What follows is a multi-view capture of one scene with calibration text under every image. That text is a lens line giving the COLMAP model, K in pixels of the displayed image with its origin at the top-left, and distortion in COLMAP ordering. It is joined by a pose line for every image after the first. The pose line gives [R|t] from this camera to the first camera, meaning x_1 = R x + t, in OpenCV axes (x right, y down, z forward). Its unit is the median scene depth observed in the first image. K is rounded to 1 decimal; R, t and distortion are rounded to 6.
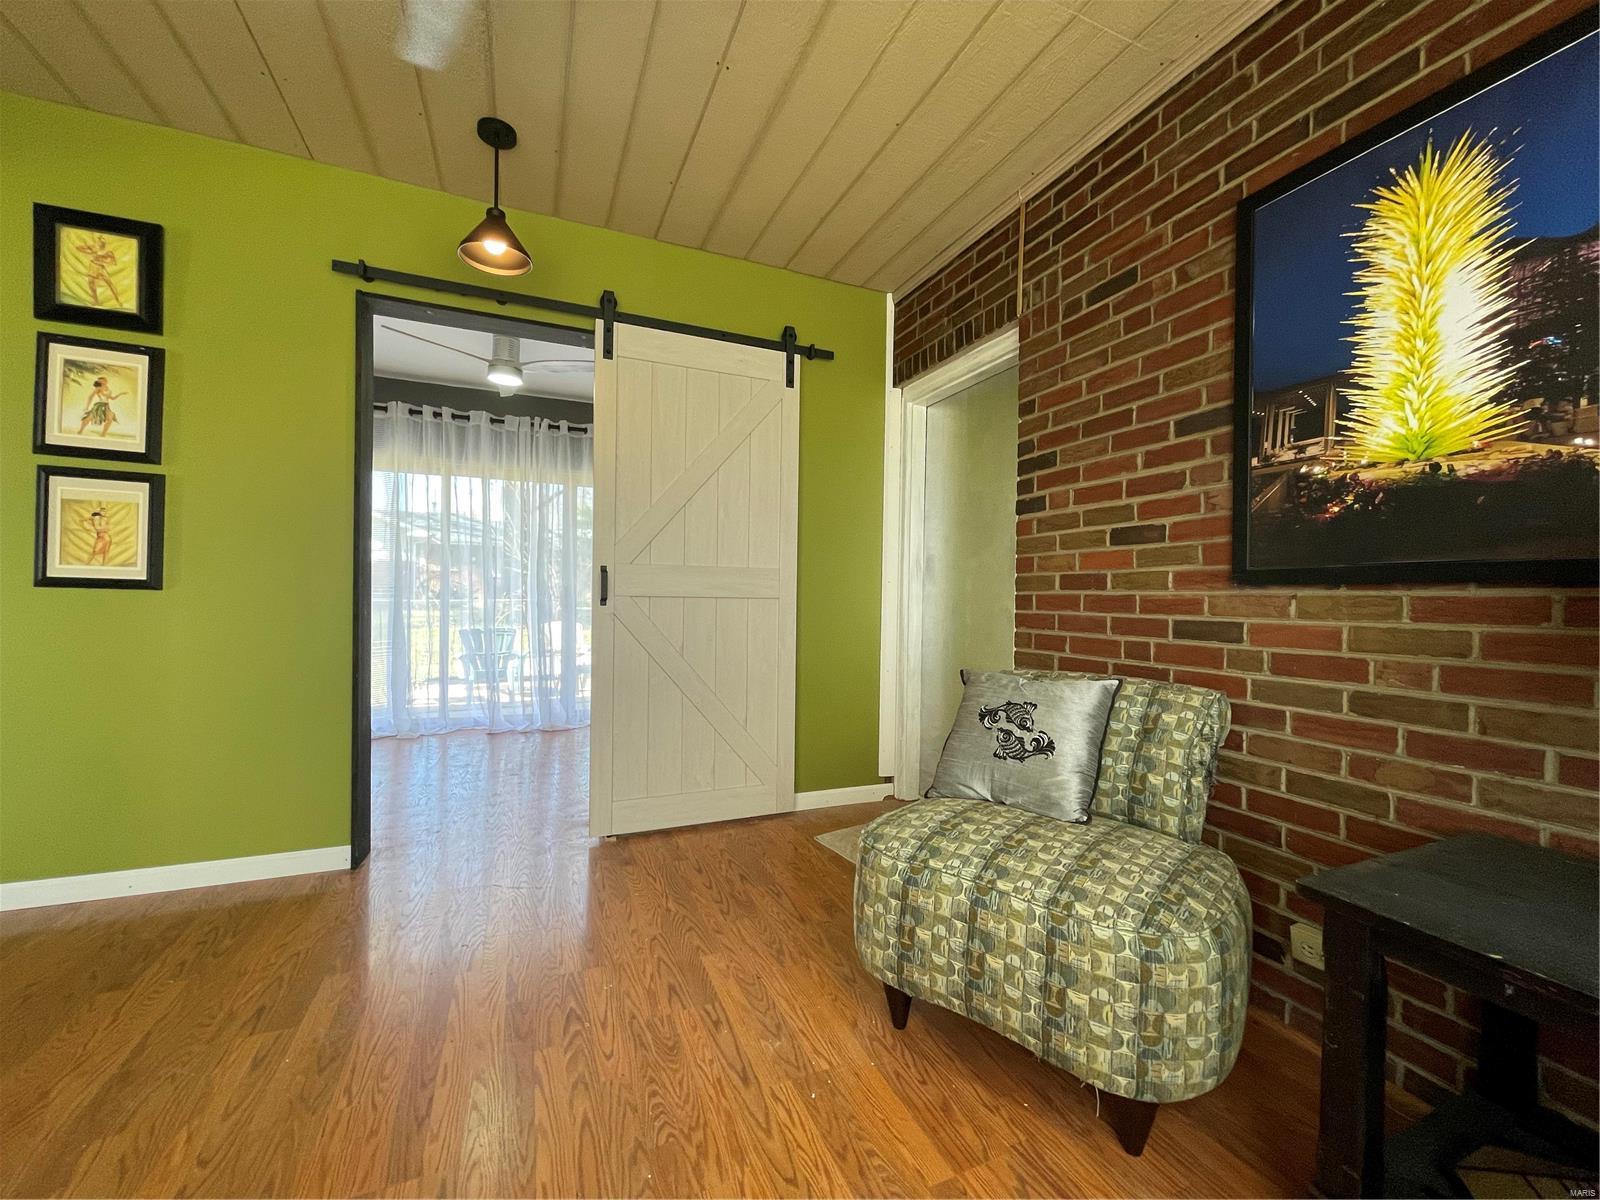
lens RADIAL K [[645.4, 0, 802.4], [0, 645.4, 599.9], [0, 0, 1]] dist [-0.006936, 0.000276]
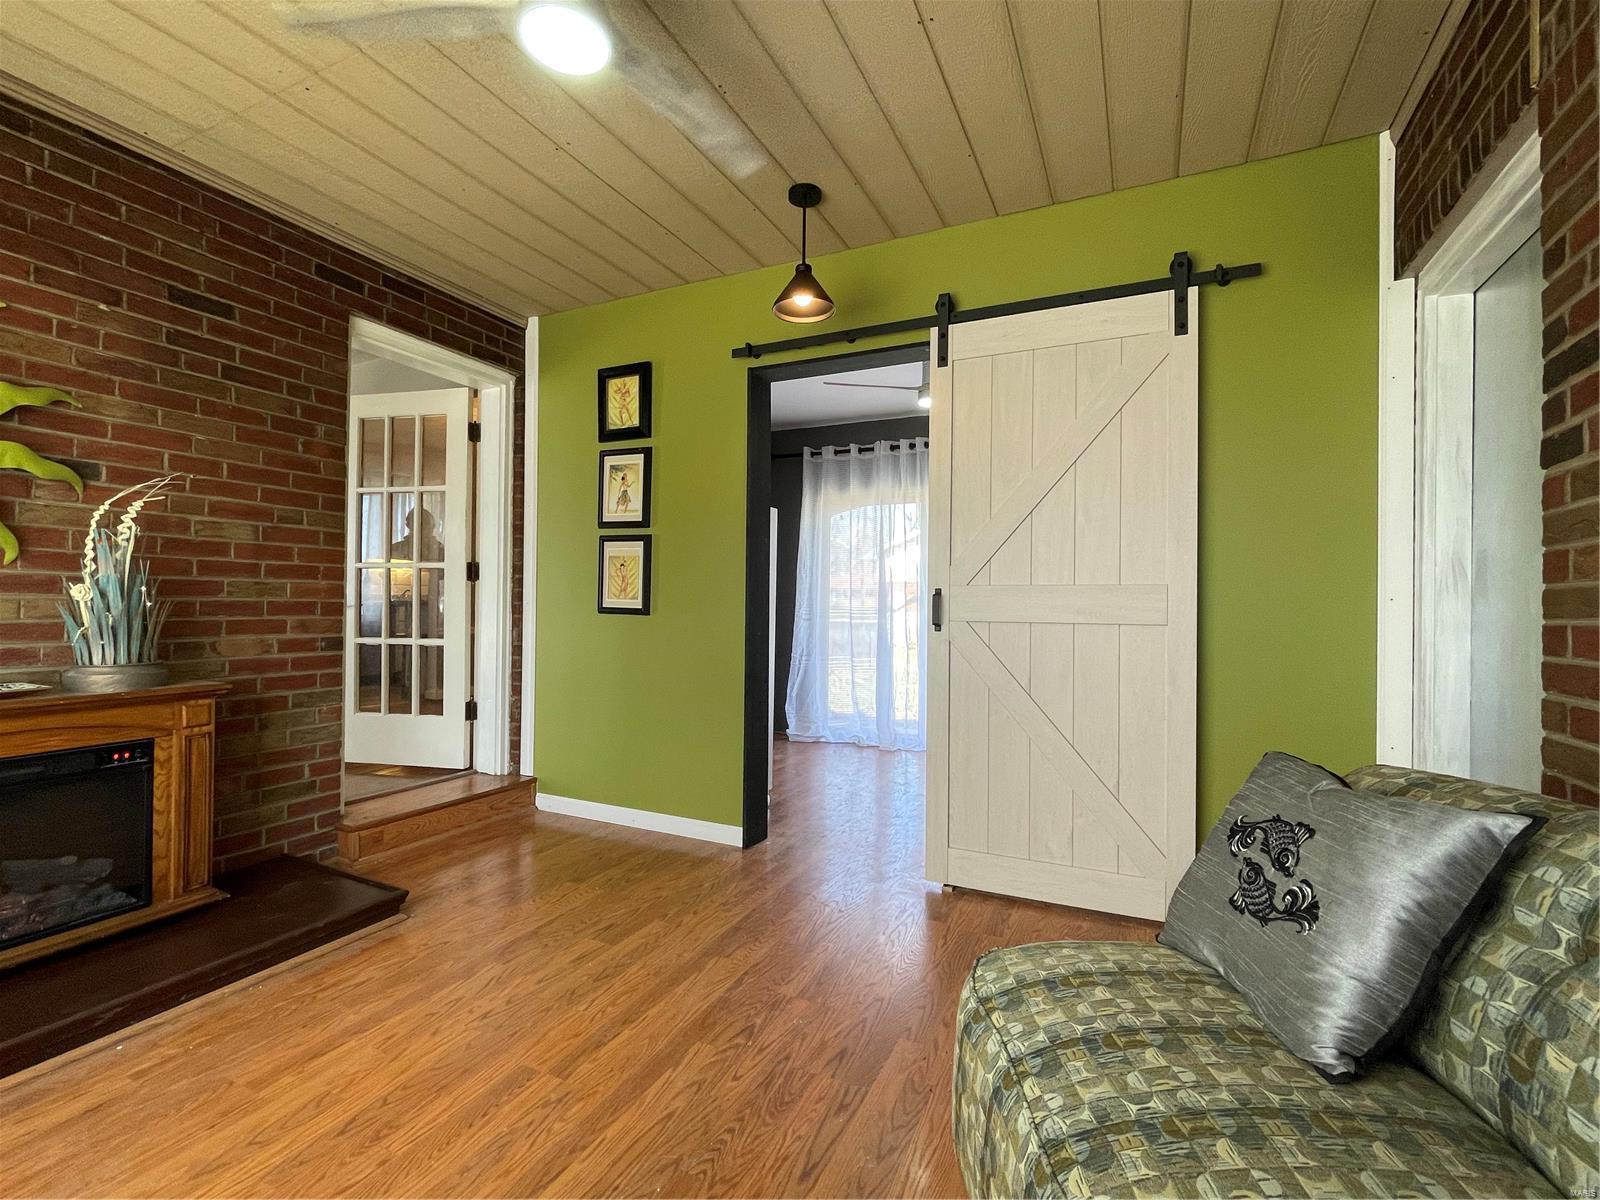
lens RADIAL K [[720.2, 0, 800.4], [0, 720.2, 598.3], [0, 0, 1]] dist [-0.005787, 0.002008]
pose [[0.653165, -0.016901, -0.757027, 0.438386], [-0.005584, 0.999616, -0.027134, -0.012373], [0.757195, 0.021950, 0.652820, 0.218113]]
